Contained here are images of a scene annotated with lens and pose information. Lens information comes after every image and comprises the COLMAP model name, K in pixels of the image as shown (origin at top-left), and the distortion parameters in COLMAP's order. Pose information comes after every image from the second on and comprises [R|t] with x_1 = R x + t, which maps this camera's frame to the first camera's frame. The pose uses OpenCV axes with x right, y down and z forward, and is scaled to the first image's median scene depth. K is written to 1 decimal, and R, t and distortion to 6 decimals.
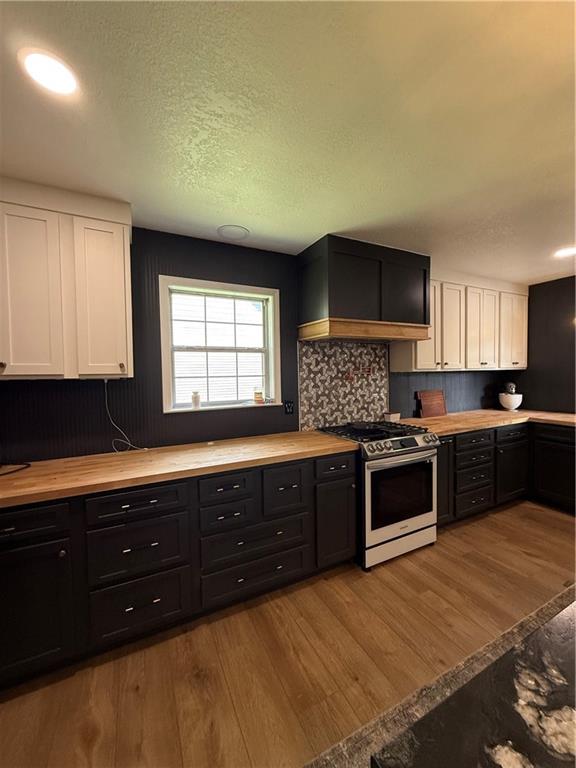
lens RADIAL K [[307.0, 0, 288.8], [0, 307.0, 383.0], [0, 0, 1]] dist [-0.000150, 0.000483]
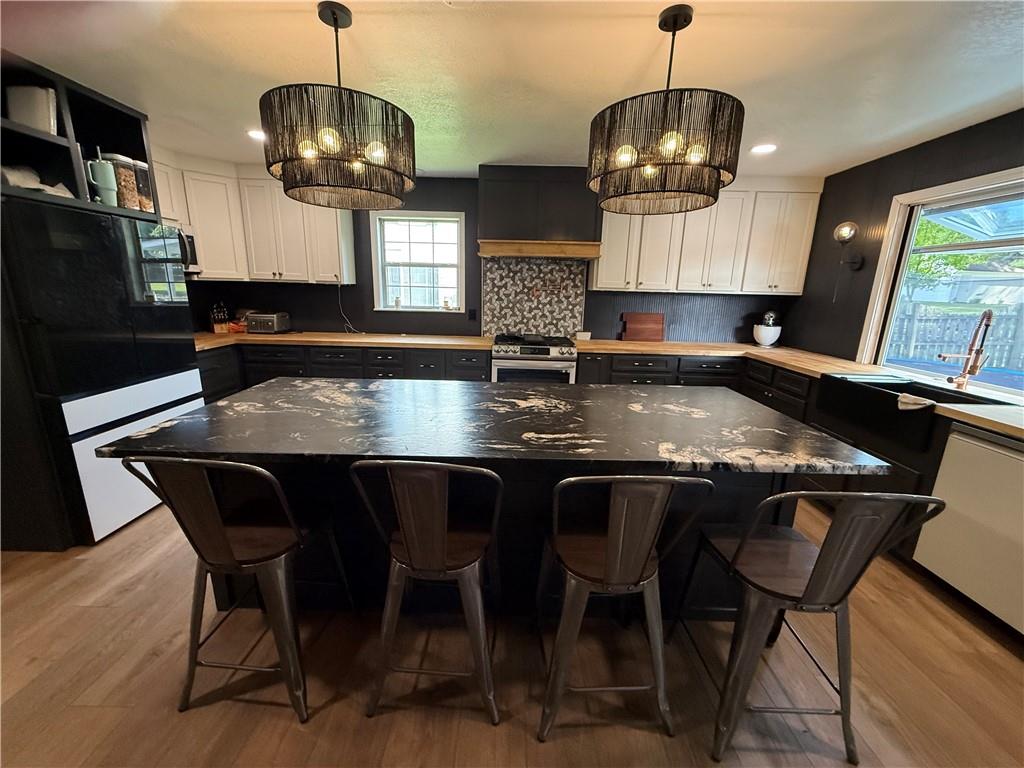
lens RADIAL K [[409.4, 0, 509.3], [0, 409.4, 386.5], [0, 0, 1]] dist [-0.000150, 0.000483]
pose [[0.884037, 0.147345, -0.443586, 0.811276], [-0.055944, 0.975547, 0.212552, 0.001601], [0.464057, -0.163087, 0.870663, -0.345065]]
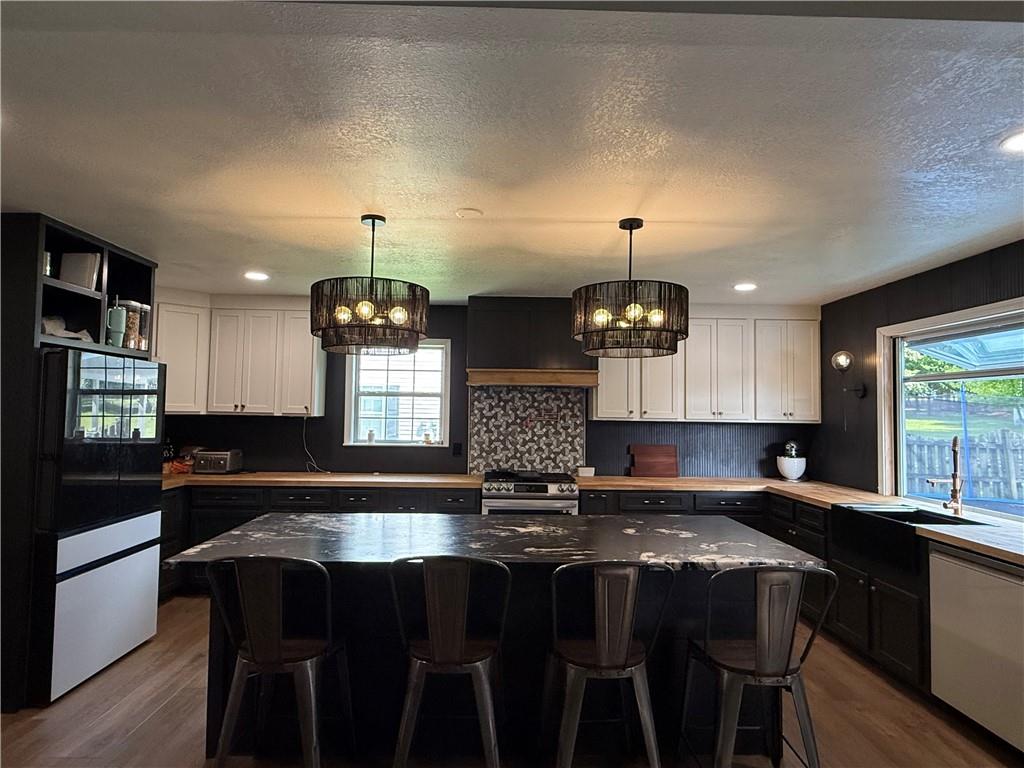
lens RADIAL K [[596.8, 0, 511.5], [0, 596.8, 382.0], [0, 0, 1]] dist [0.004125, -0.000433]
pose [[0.900749, 0.007052, -0.434282, 0.959830], [-0.045198, 0.995962, -0.077574, -0.001366], [0.431981, 0.089503, 0.897430, -0.696343]]
